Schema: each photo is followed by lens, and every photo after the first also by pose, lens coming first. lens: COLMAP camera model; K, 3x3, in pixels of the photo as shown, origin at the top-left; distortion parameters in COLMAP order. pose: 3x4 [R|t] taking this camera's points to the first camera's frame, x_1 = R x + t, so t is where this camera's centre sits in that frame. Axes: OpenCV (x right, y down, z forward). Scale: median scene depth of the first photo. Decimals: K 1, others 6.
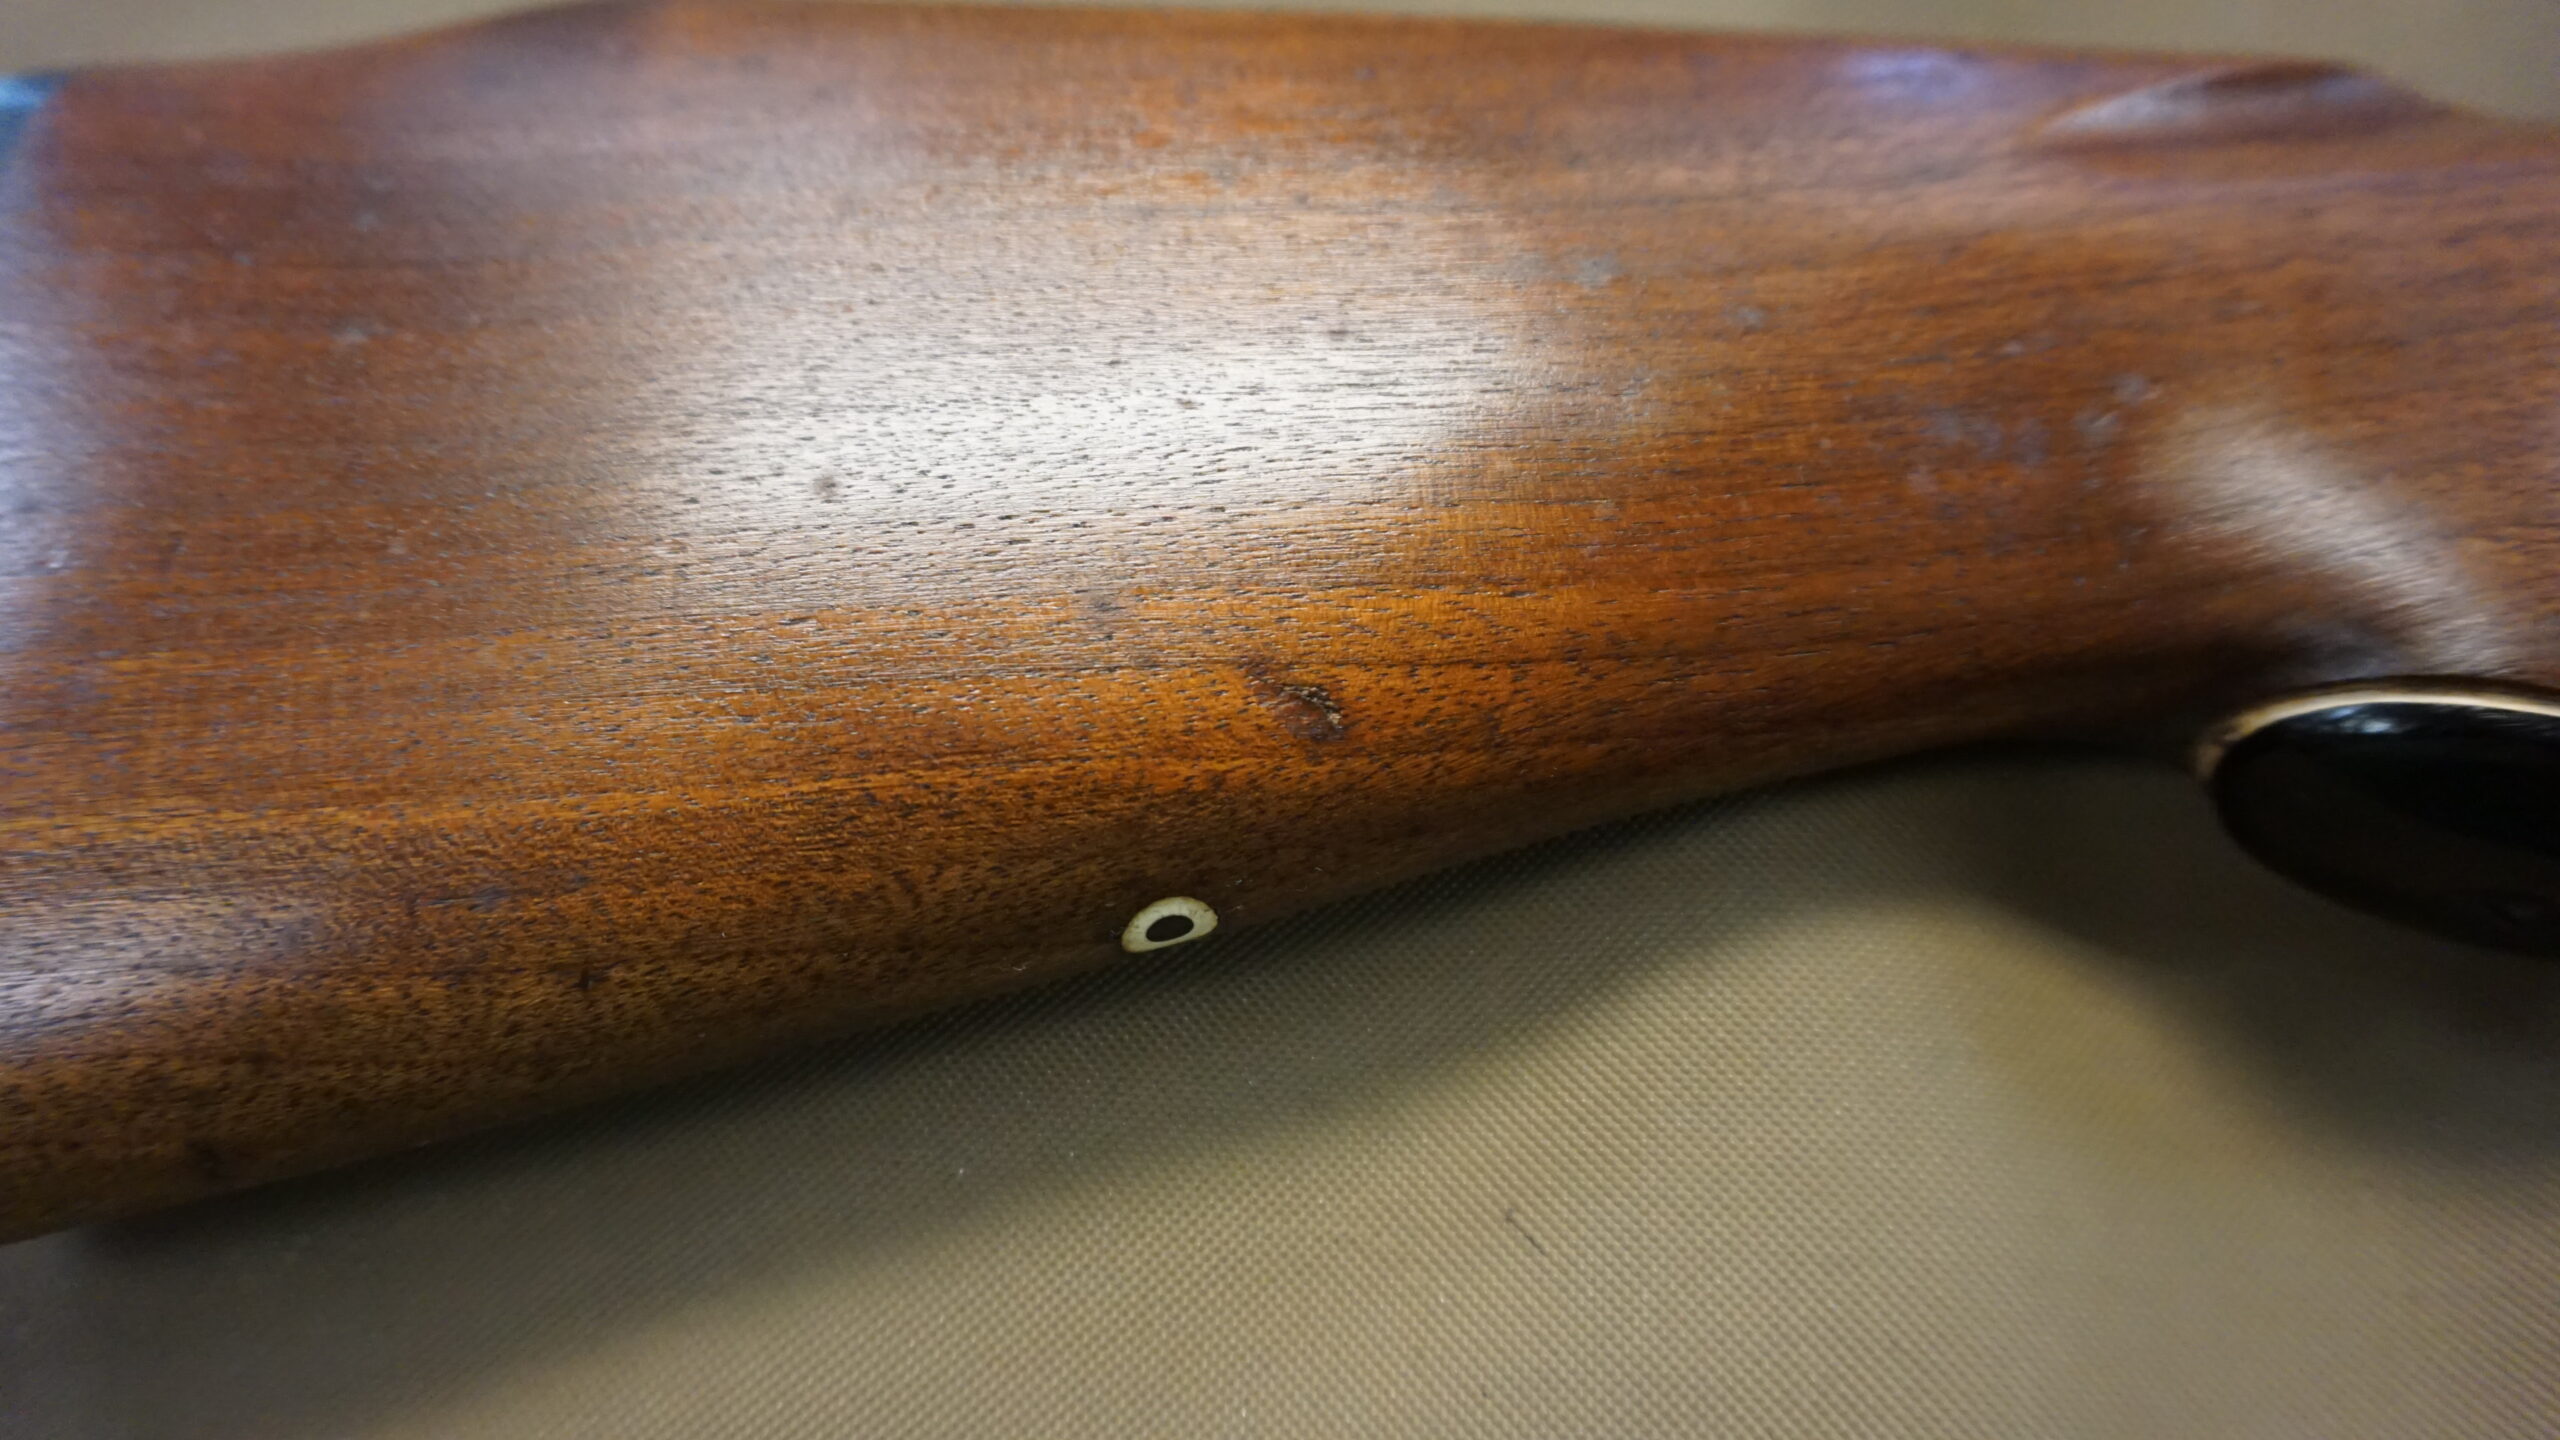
lens RADIAL K [[1744.5, 0, 1280.0], [0, 1744.5, 720.0], [0, 0, 1]] dist [-0.019509, 0.004703]
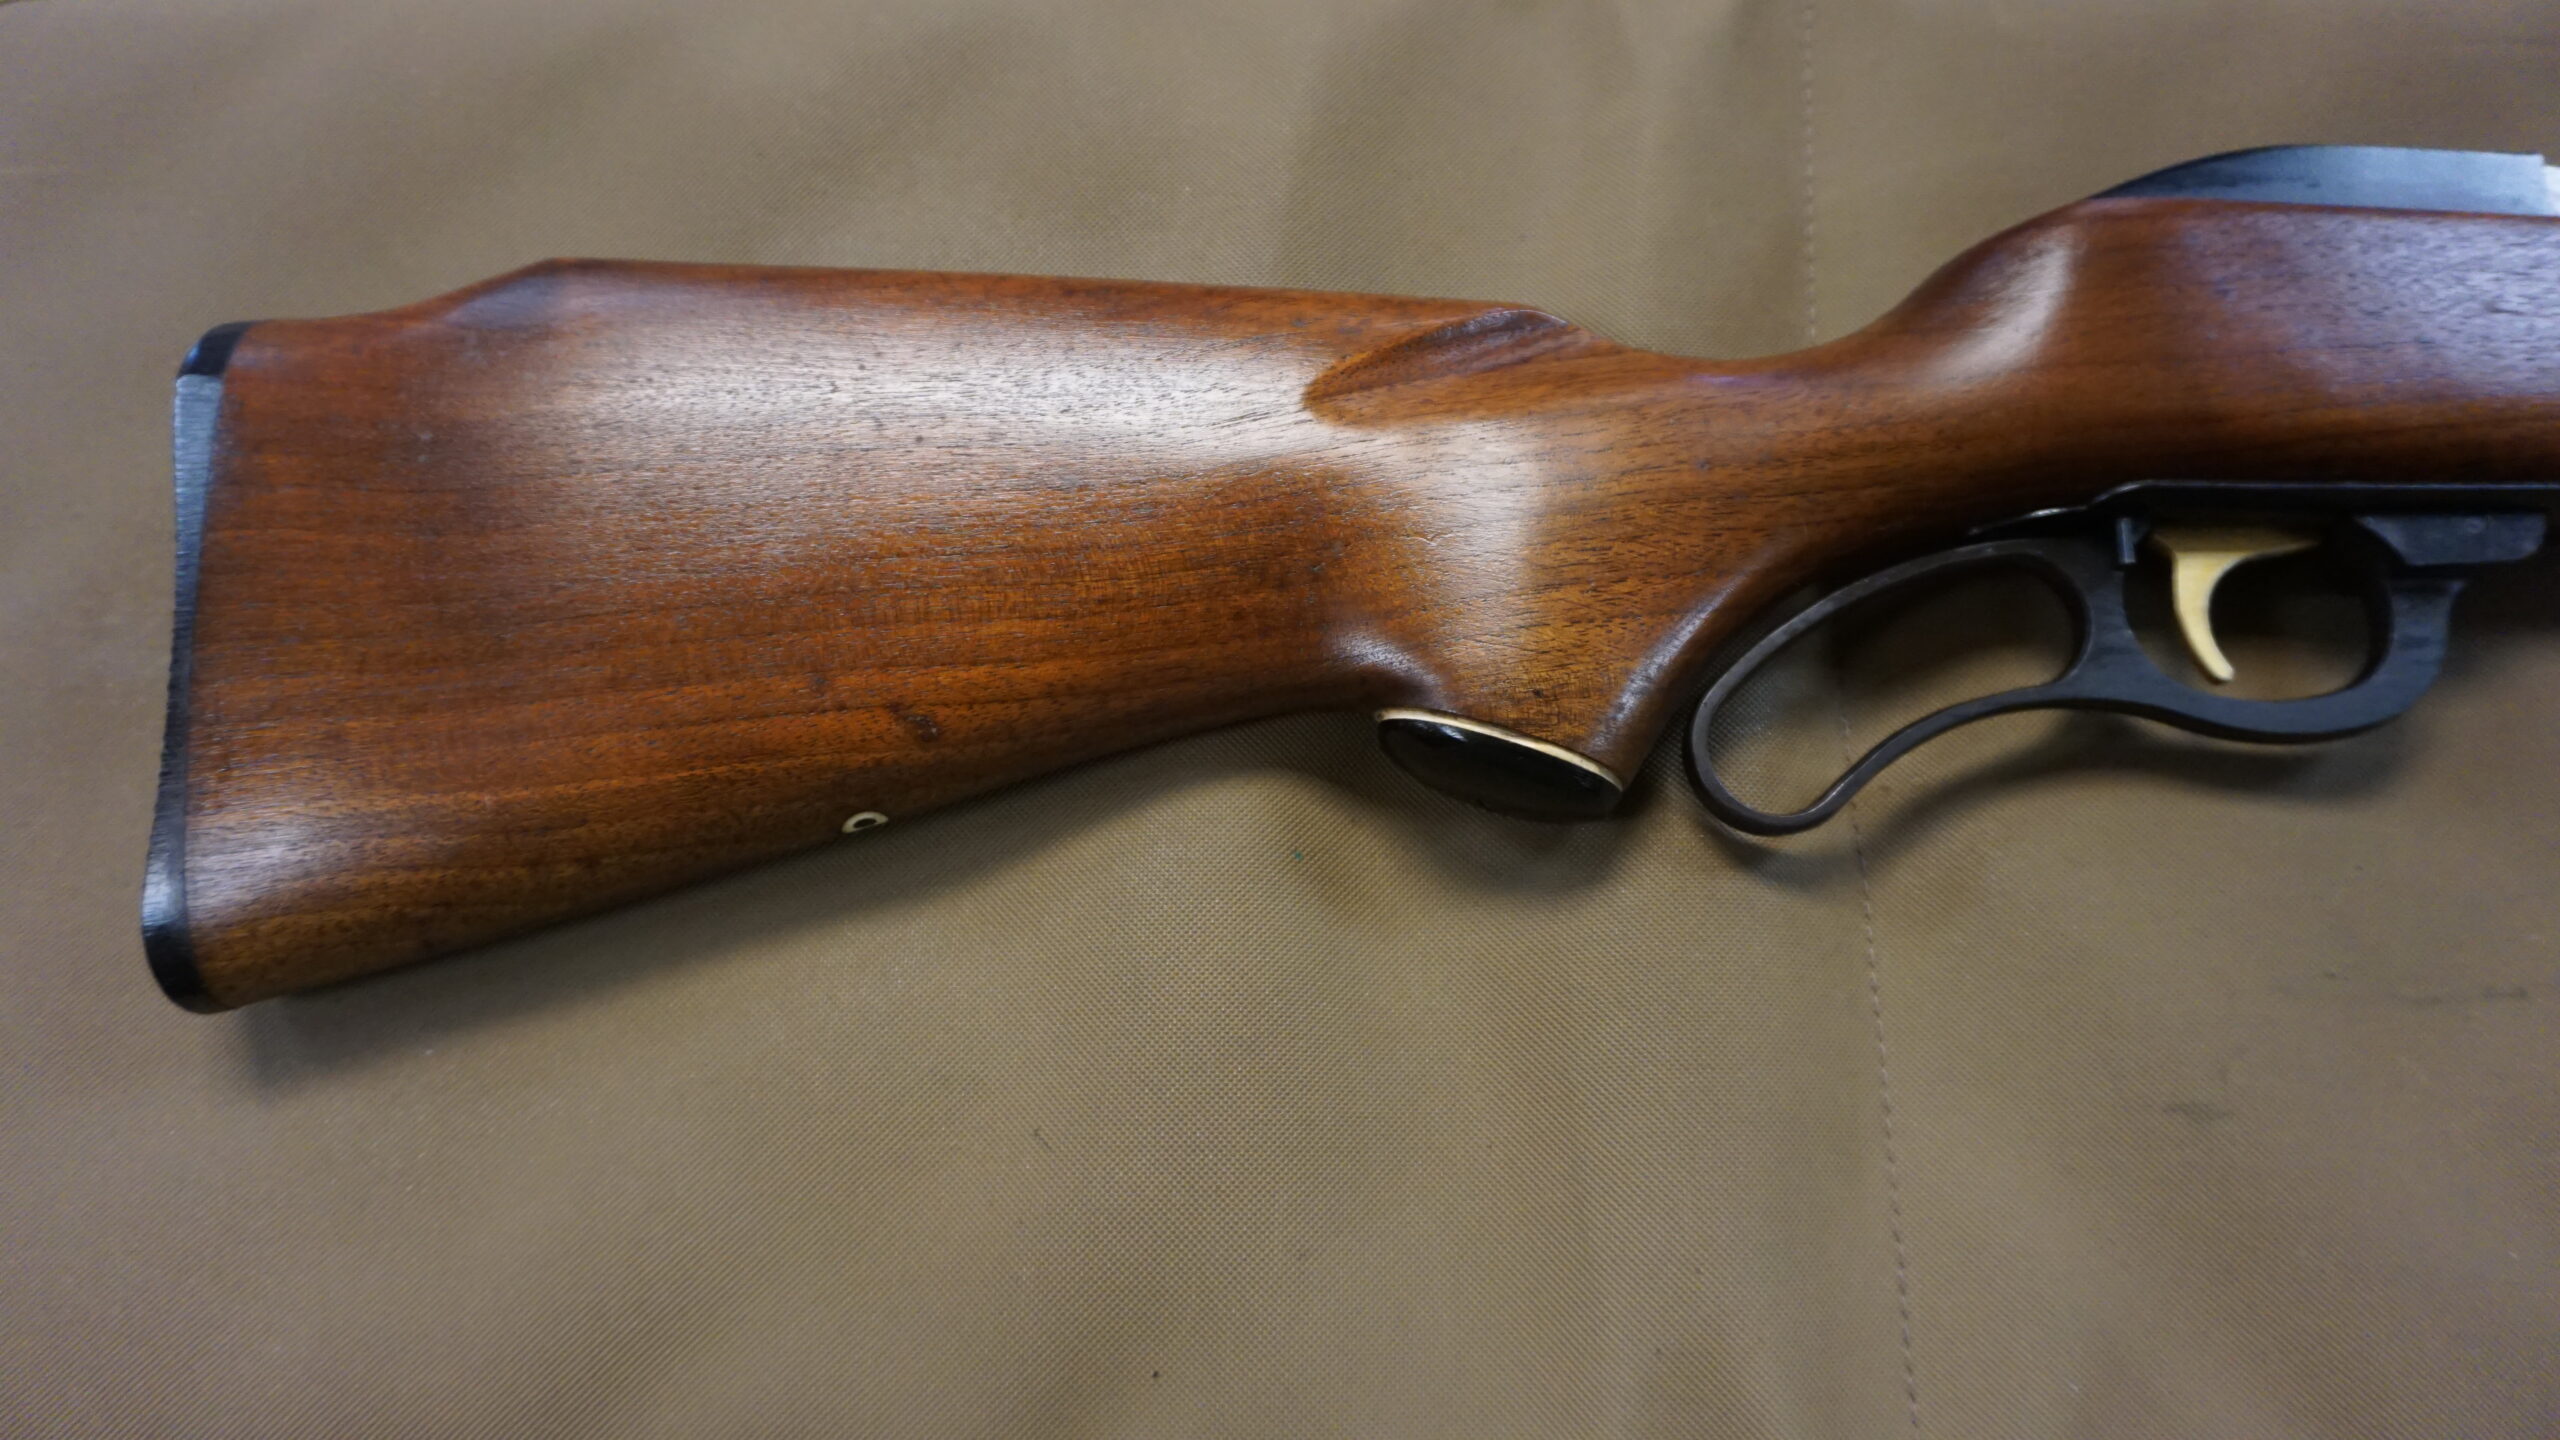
lens RADIAL K [[1744.5, 0, 1280.0], [0, 1744.5, 720.0], [0, 0, 1]] dist [-0.019509, 0.004703]
pose [[0.999343, -0.018737, 0.031032, 0.390065], [0.010125, 0.966263, 0.257358, -0.559182], [-0.034807, -0.256874, 0.965818, -1.062324]]
